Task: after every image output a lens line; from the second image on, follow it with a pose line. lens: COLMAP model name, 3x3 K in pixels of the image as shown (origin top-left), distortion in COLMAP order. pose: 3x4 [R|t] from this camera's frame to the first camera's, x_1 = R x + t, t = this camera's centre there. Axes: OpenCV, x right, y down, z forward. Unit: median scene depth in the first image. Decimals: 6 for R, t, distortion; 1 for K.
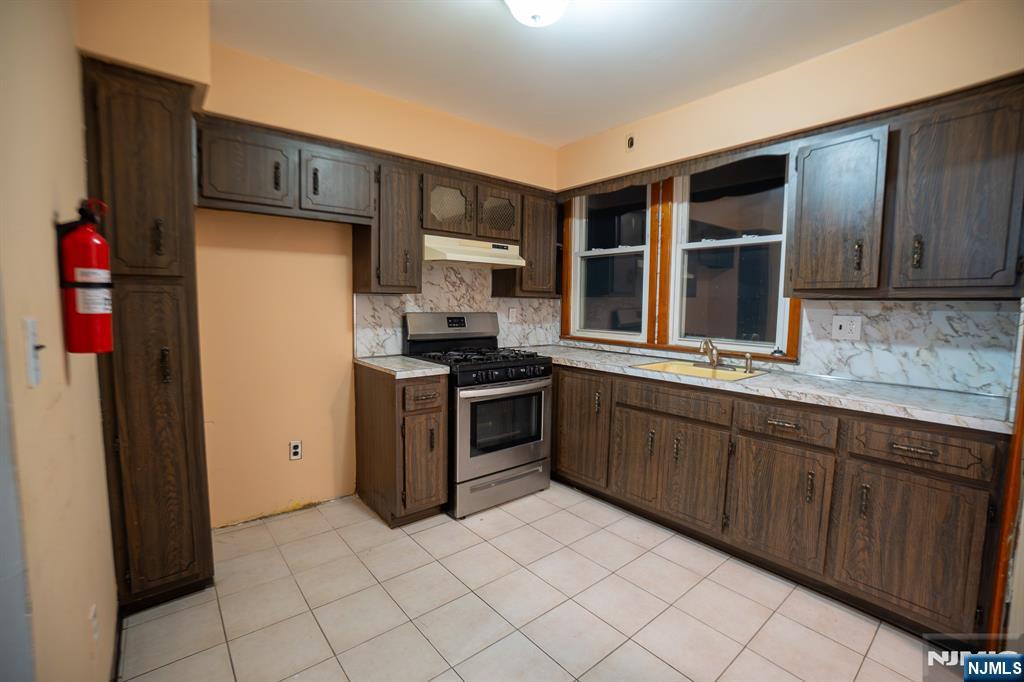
lens RADIAL K [[445.6, 0, 512.0], [0, 445.6, 341.0], [0, 0, 1]] dist [-0.002323, -0.000303]
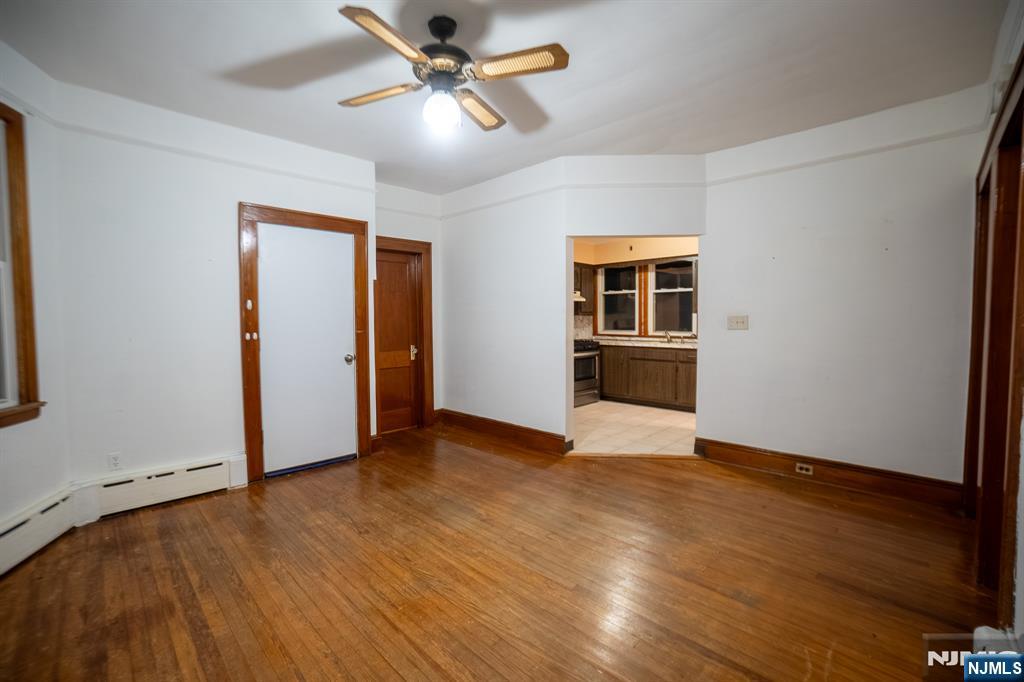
lens RADIAL K [[445.6, 0, 512.0], [0, 445.6, 341.0], [0, 0, 1]] dist [-0.002323, -0.000303]
pose [[0.994518, -0.027342, 0.100924, -0.549644], [0.030754, 0.999002, -0.032406, 0.088787], [-0.099937, 0.035332, 0.994366, -1.138151]]
